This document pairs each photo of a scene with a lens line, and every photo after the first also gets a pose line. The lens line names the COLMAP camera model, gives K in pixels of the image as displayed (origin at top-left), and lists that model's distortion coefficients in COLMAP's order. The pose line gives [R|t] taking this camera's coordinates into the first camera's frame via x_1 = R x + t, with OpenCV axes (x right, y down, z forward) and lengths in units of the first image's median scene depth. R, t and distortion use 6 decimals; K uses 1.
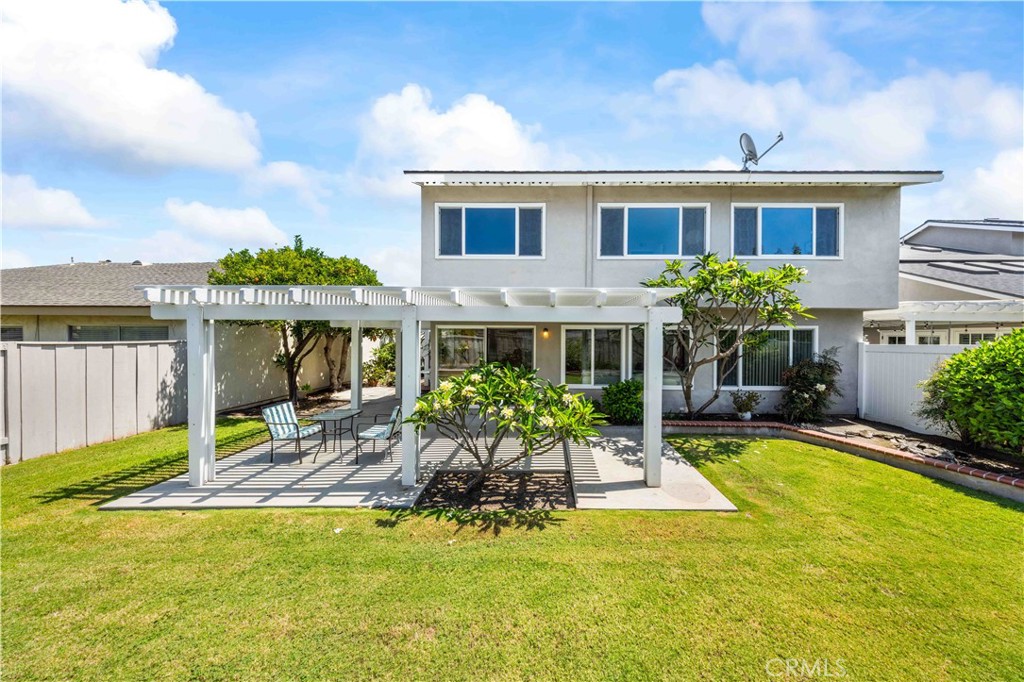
lens RADIAL K [[291.9, 0, 514.7], [0, 291.9, 339.1], [0, 0, 1]] dist [-0.002162, -0.000188]
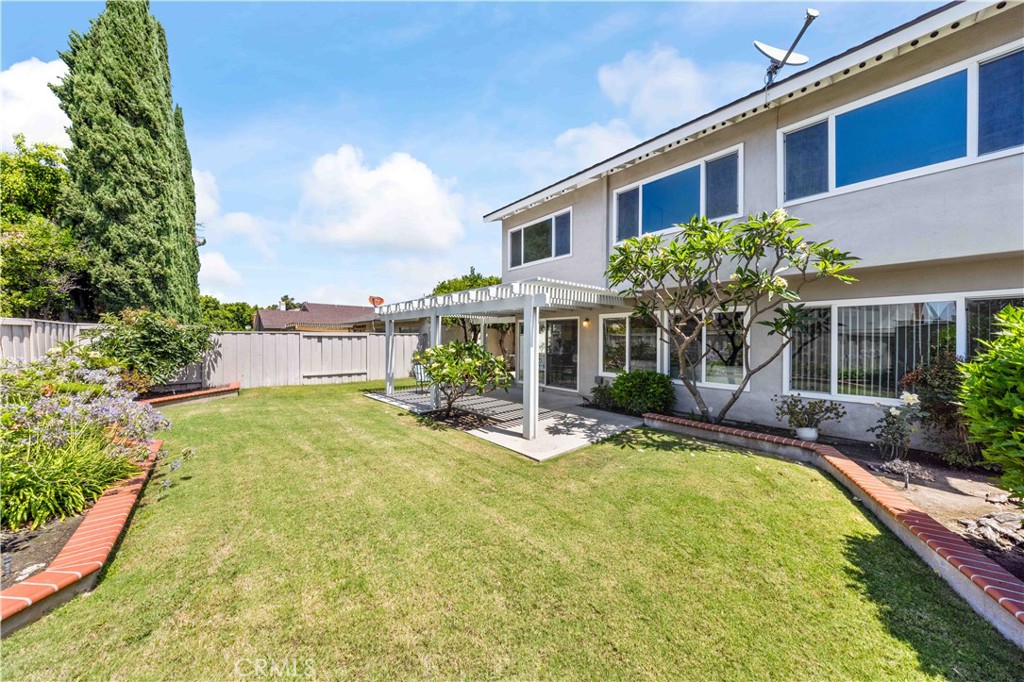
lens RADIAL K [[344.0, 0, 529.3], [0, 344.0, 341.5], [0, 0, 1]] dist [0.000518, 0.000130]
pose [[0.677067, 0.006712, -0.735891, 0.959274], [0.022125, 0.999321, 0.029470, 0.007298], [0.735589, -0.036235, 0.676458, -0.021837]]
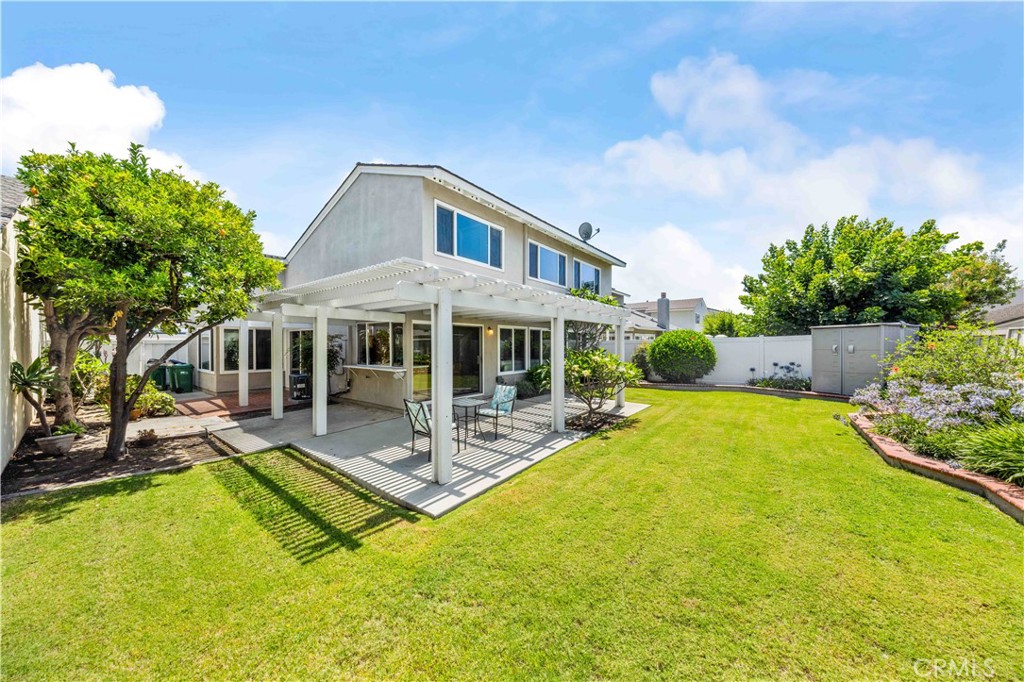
lens RADIAL K [[344.0, 0, 518.6], [0, 344.0, 342.5], [0, 0, 1]] dist [0.000518, 0.000130]
pose [[0.601022, 0.001800, 0.799231, -1.029444], [-0.037006, 0.998988, 0.025579, -0.013835], [-0.798375, -0.044950, 0.600480, 0.046688]]
